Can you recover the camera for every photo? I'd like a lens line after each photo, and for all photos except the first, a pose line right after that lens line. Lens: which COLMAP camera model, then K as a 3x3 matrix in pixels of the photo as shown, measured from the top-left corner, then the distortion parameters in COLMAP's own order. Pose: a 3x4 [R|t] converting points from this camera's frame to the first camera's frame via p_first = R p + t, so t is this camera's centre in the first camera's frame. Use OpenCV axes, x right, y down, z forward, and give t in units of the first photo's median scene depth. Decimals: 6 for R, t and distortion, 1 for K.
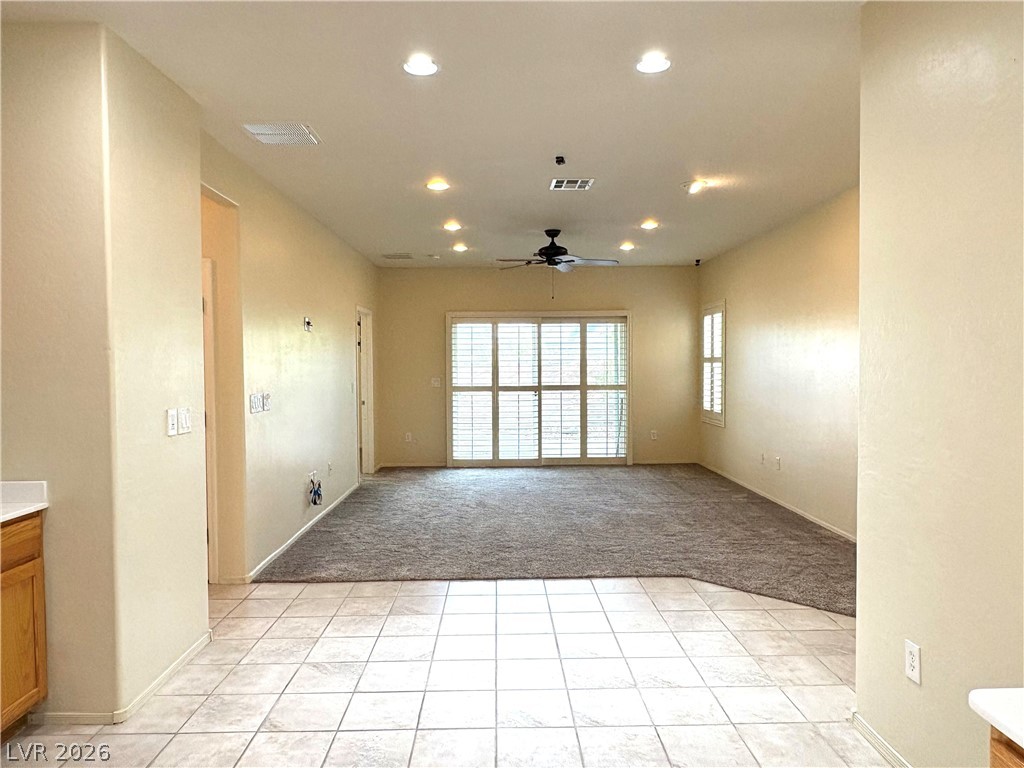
lens RADIAL K [[685.9, 0, 509.6], [0, 685.9, 384.3], [0, 0, 1]] dist [-0.001329, 0.002943]
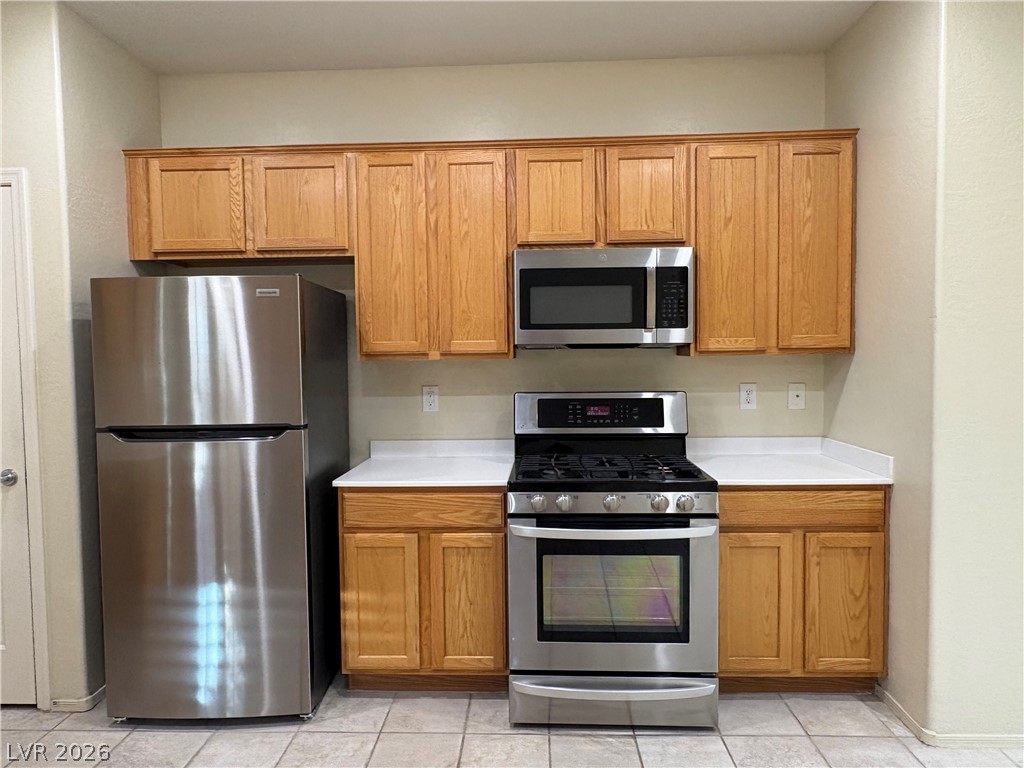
lens RADIAL K [[685.9, 0, 507.2], [0, 685.9, 384.9], [0, 0, 1]] dist [-0.001329, 0.002943]
pose [[-0.054867, 0.053682, -0.997050, 0.141604], [-0.015483, 0.998388, 0.054606, -0.002301], [0.998374, 0.018433, -0.053948, 0.228596]]
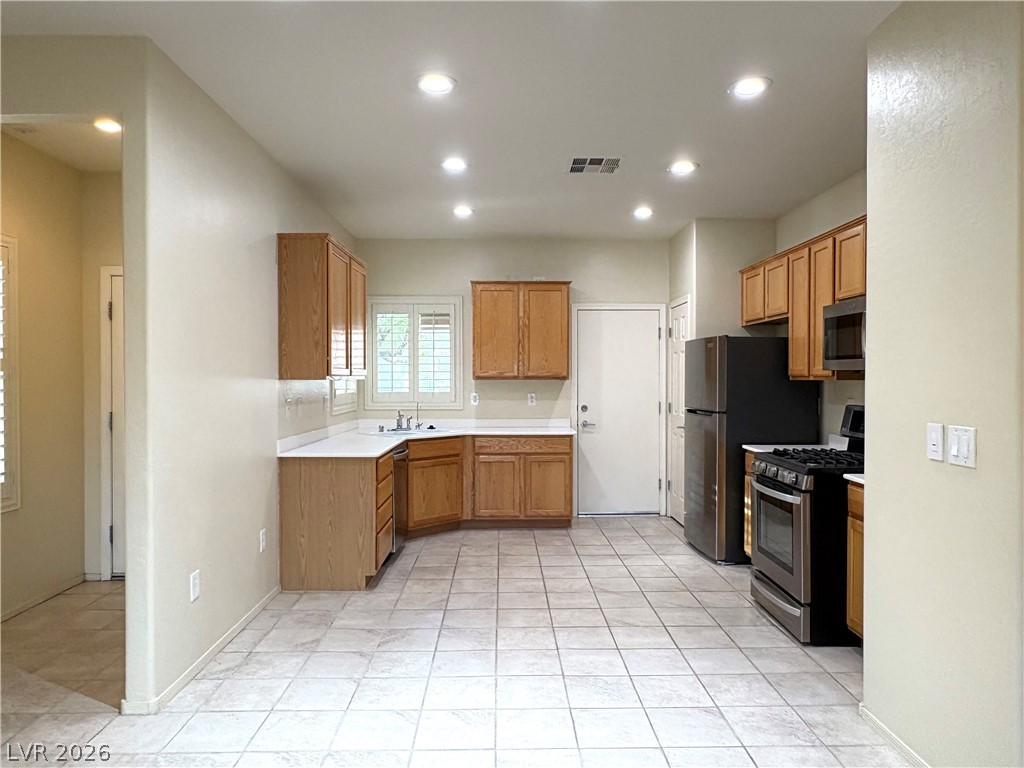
lens RADIAL K [[685.9, 0, 515.2], [0, 685.9, 385.3], [0, 0, 1]] dist [-0.001329, 0.002943]
pose [[-0.999959, 0.007348, -0.005381, -0.021356], [0.007121, 0.999130, 0.041093, -0.020343], [0.005679, 0.041052, -0.999141, 0.911387]]
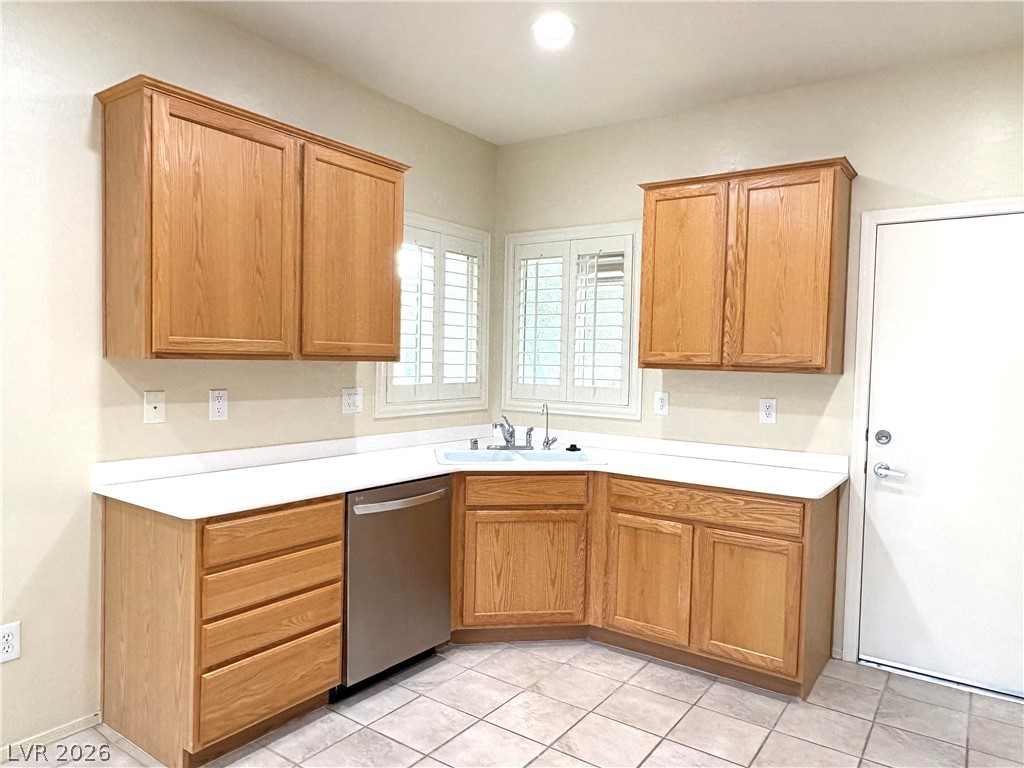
lens RADIAL K [[685.9, 0, 514.4], [0, 685.9, 385.9], [0, 0, 1]] dist [-0.001329, 0.002943]
pose [[-0.808366, -0.036371, 0.587556, -0.220575], [-0.000244, 0.998110, 0.061450, -0.006196], [-0.588681, 0.049531, -0.806847, 0.367362]]
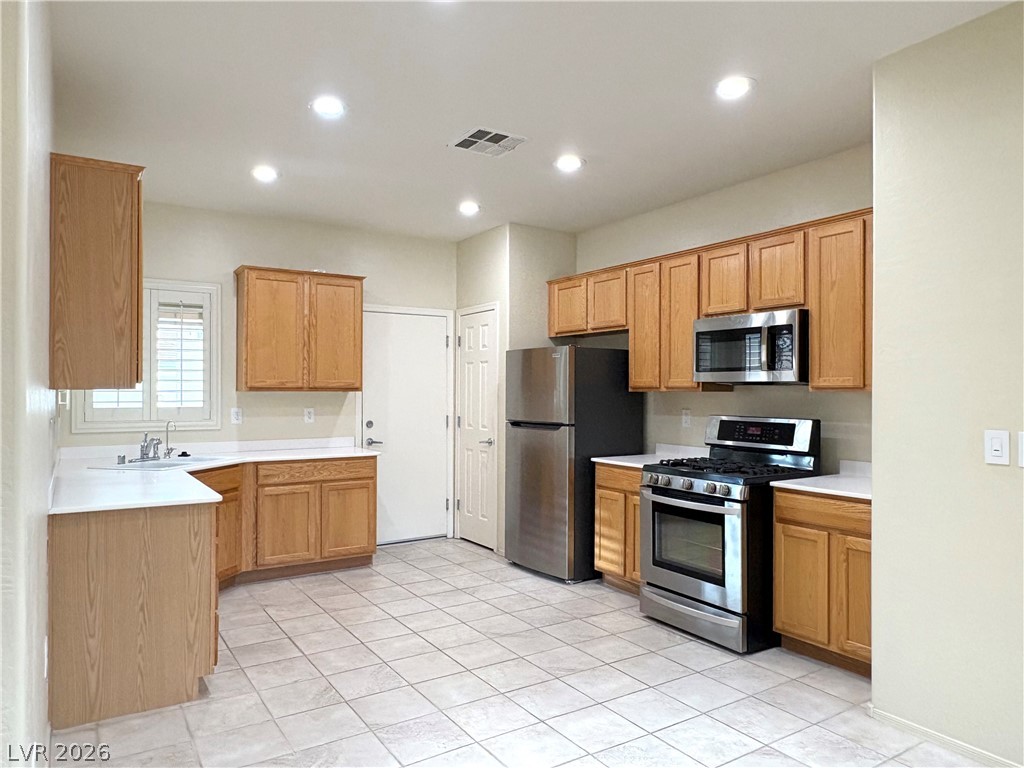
lens RADIAL K [[685.9, 0, 510.5], [0, 685.9, 388.2], [0, 0, 1]] dist [-0.001329, 0.002943]
pose [[-0.848656, 0.002767, -0.528939, 0.208679], [-0.012045, 0.999626, 0.024556, -0.013394], [0.528809, 0.027210, -0.848305, 0.723153]]
